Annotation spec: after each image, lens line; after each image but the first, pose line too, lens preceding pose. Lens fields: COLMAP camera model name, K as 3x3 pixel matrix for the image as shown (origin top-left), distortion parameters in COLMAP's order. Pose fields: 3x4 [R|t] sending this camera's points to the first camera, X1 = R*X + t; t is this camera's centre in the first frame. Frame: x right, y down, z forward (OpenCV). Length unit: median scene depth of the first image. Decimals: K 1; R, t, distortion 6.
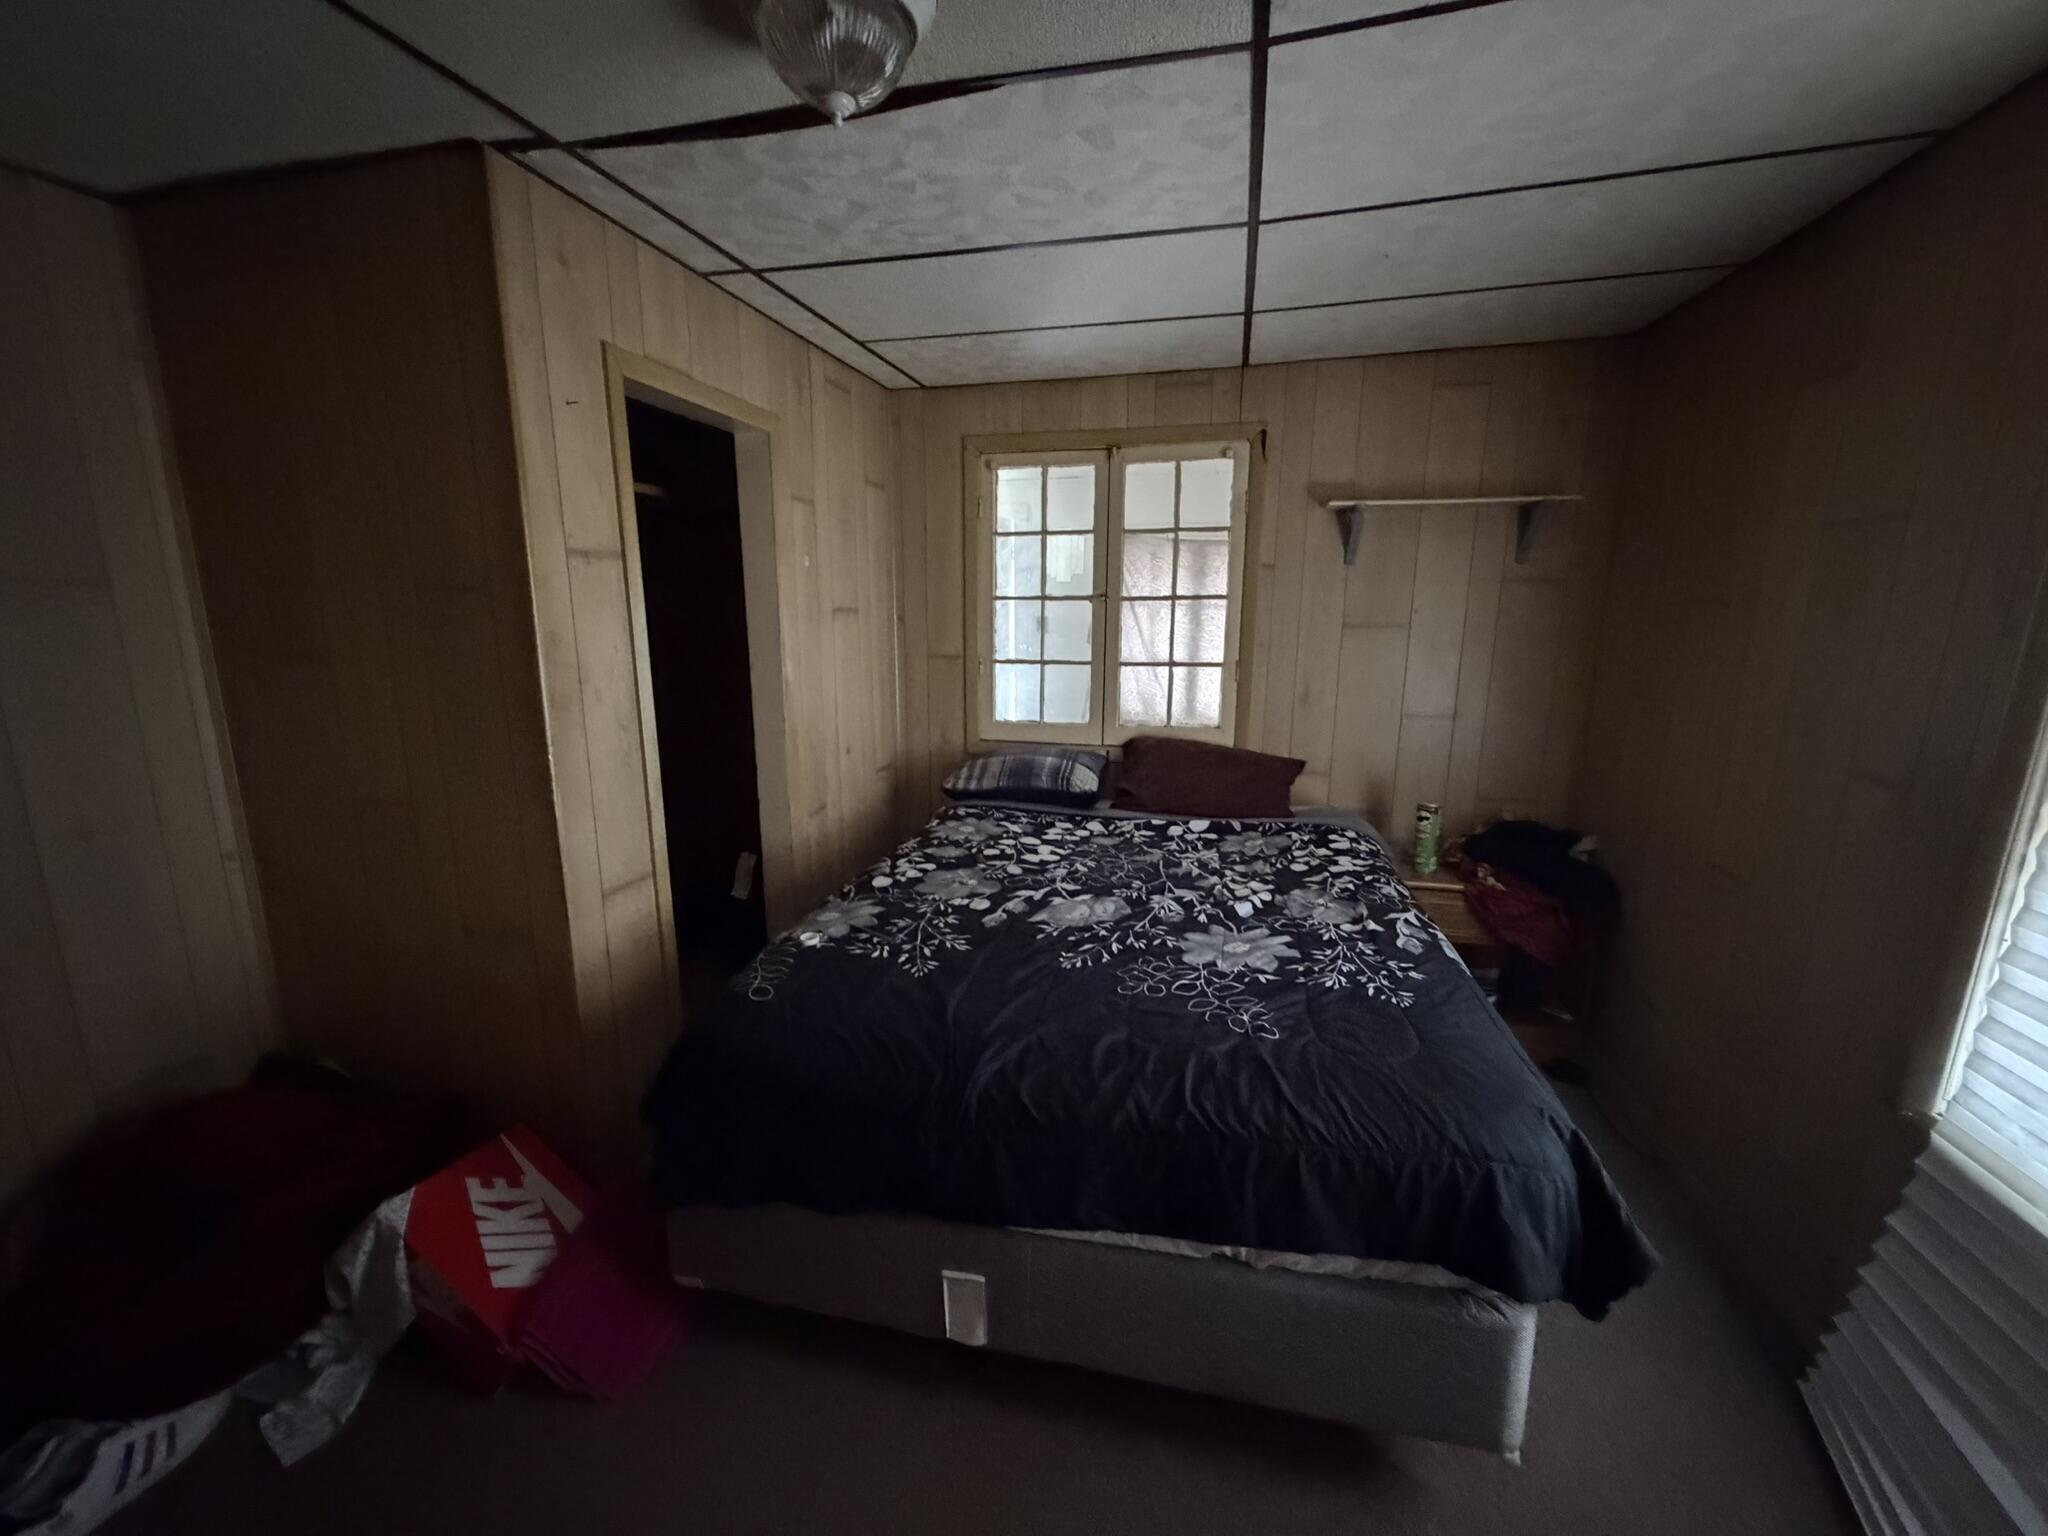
lens RADIAL K [[813.1, 0, 1025.6], [0, 813.1, 769.9], [0, 0, 1]] dist [0.006635, -0.000392]
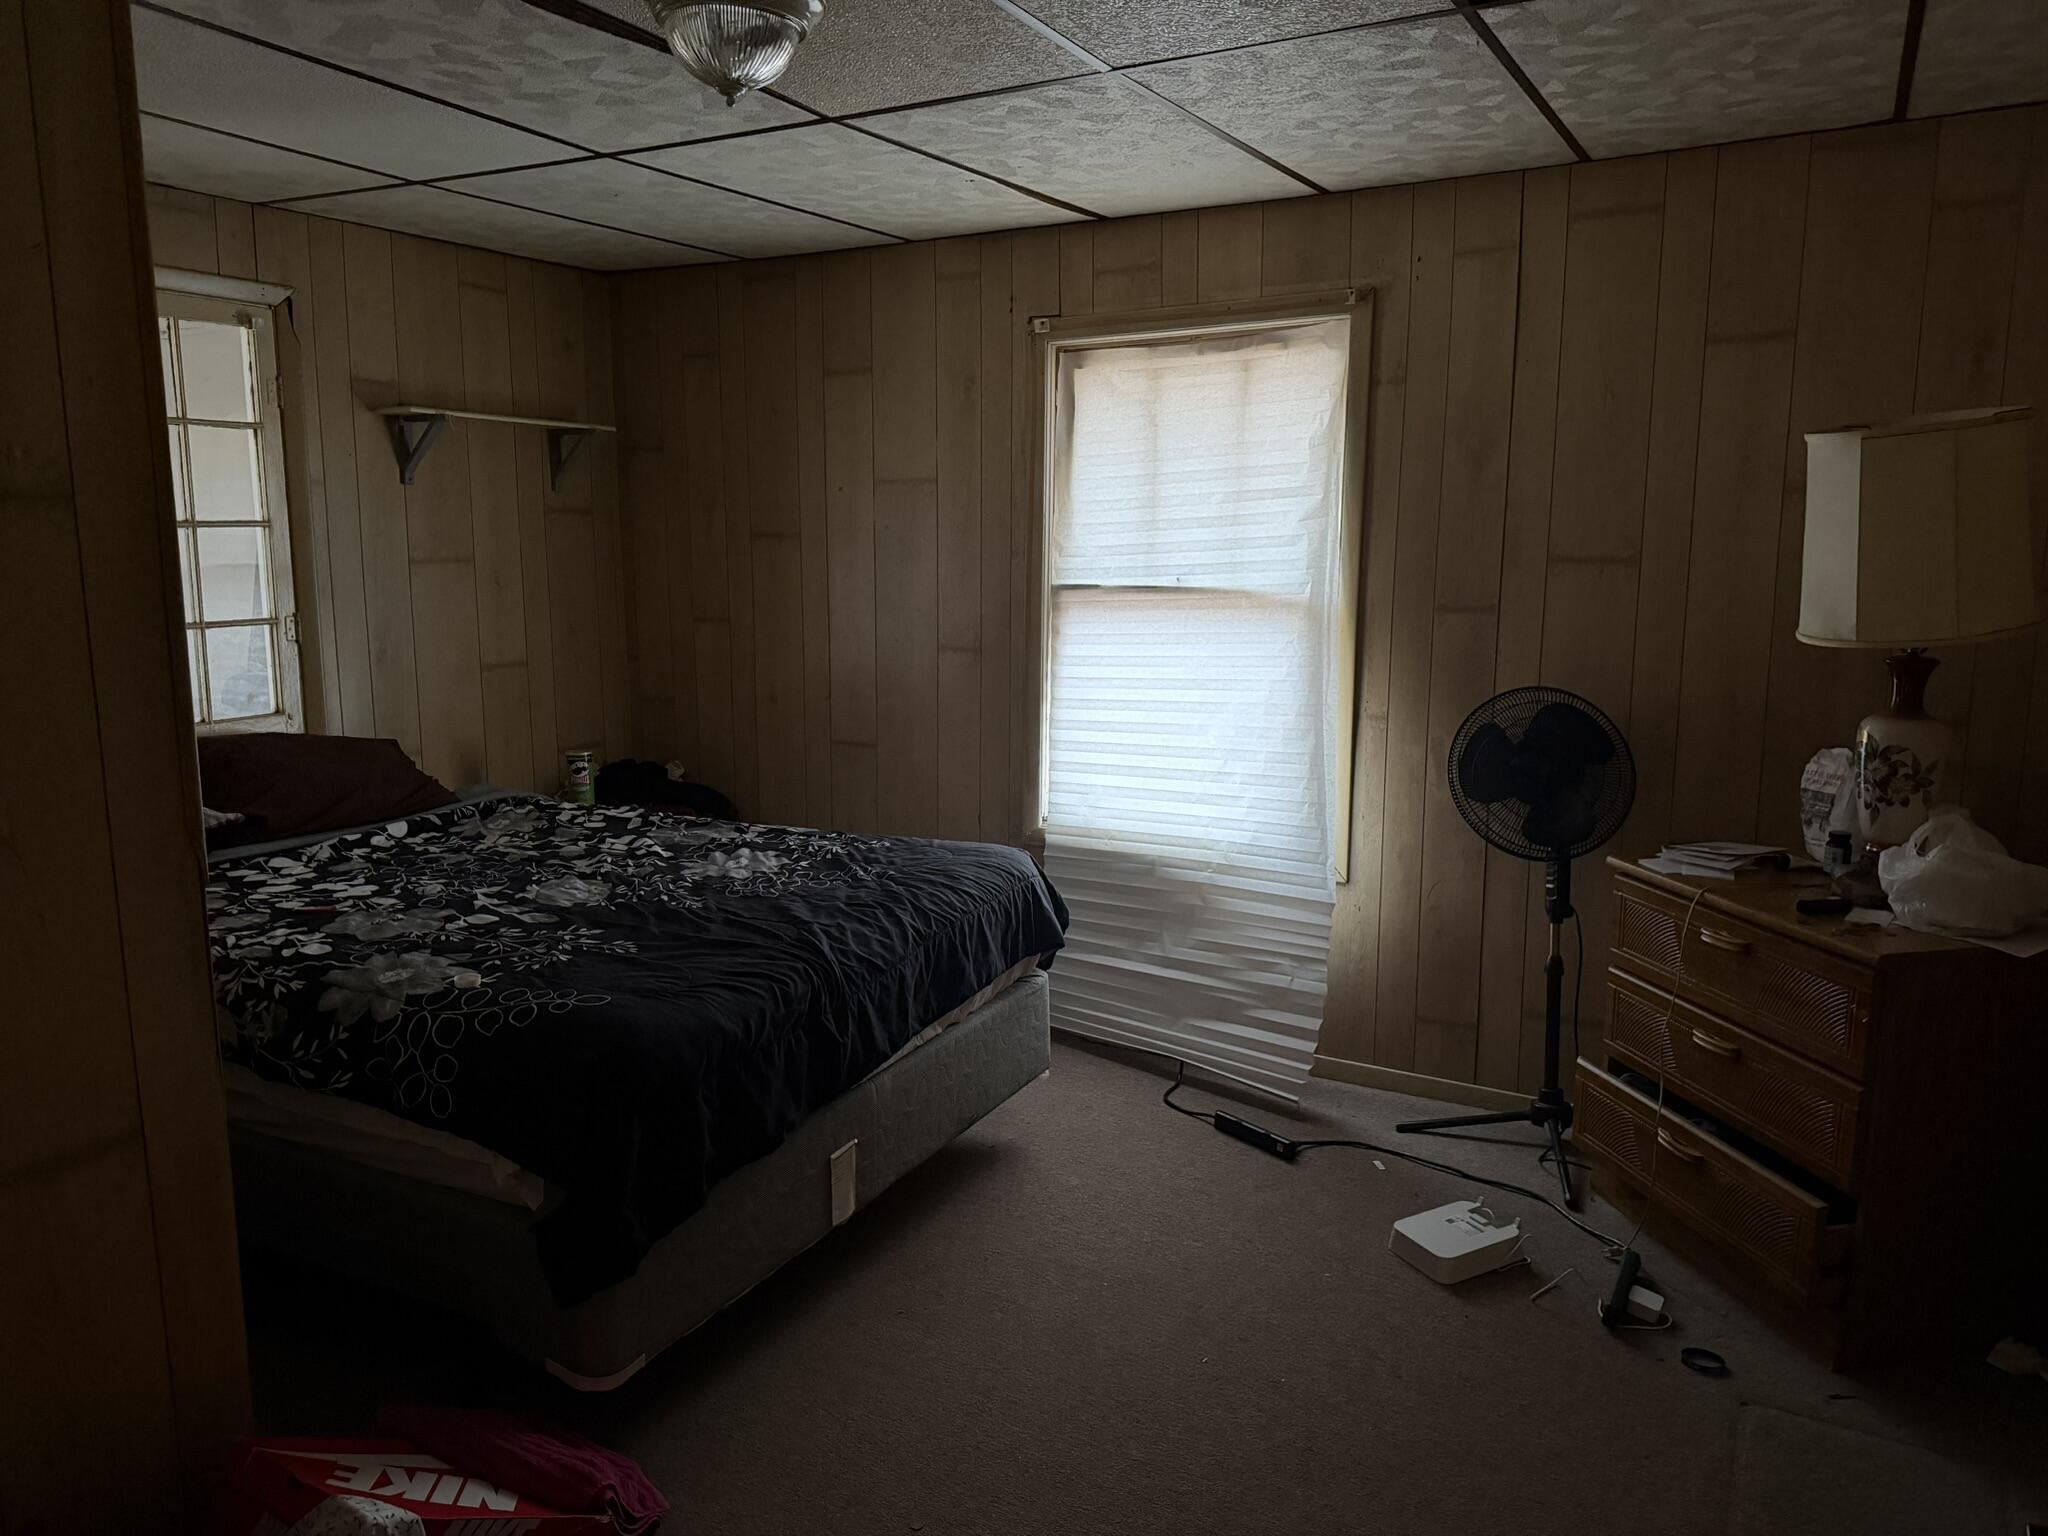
lens RADIAL K [[1444.0, 0, 1024.7], [0, 1444.0, 764.5], [0, 0, 1]] dist [0.060513, -0.068873]
pose [[0.255205, -0.149437, 0.955269, -0.923535], [0.195234, 0.975598, 0.100459, -0.011669], [-0.946971, 0.160864, 0.278153, 0.082484]]
